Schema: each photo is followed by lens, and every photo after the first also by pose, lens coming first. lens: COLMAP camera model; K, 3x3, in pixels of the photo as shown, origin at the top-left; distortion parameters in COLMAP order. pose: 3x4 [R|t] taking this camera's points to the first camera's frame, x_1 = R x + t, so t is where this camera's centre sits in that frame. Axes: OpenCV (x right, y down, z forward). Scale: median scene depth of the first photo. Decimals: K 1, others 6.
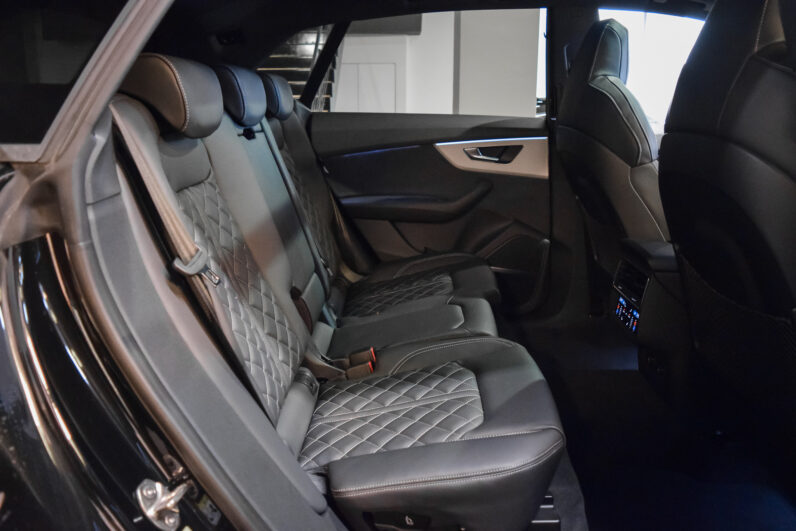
lens RADIAL K [[619.5, 0, 400.3], [0, 619.5, 265.6], [0, 0, 1]] dist [-0.098858, 0.019091]
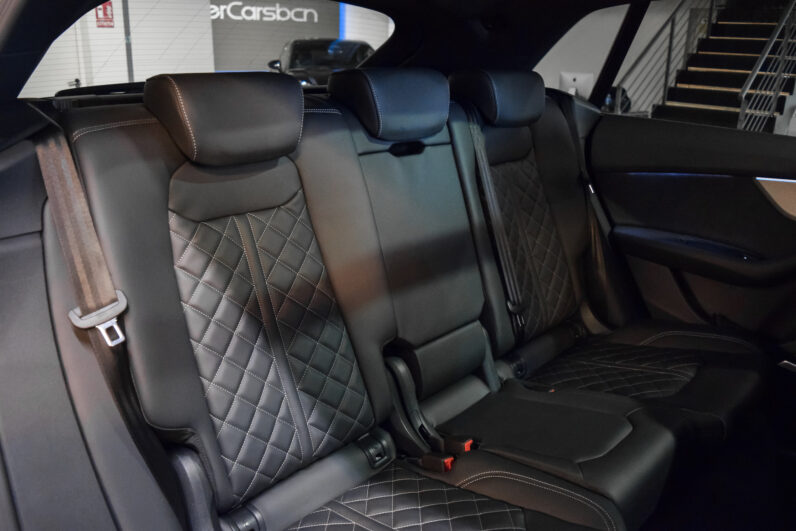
lens RADIAL K [[619.5, 0, 398.5], [0, 619.5, 264.0], [0, 0, 1]] dist [-0.098858, 0.019091]
pose [[0.726206, 0.241813, -0.643546, 0.234899], [-0.199690, 0.969934, 0.139115, -0.122510], [0.657837, 0.027484, 0.752659, 0.242686]]
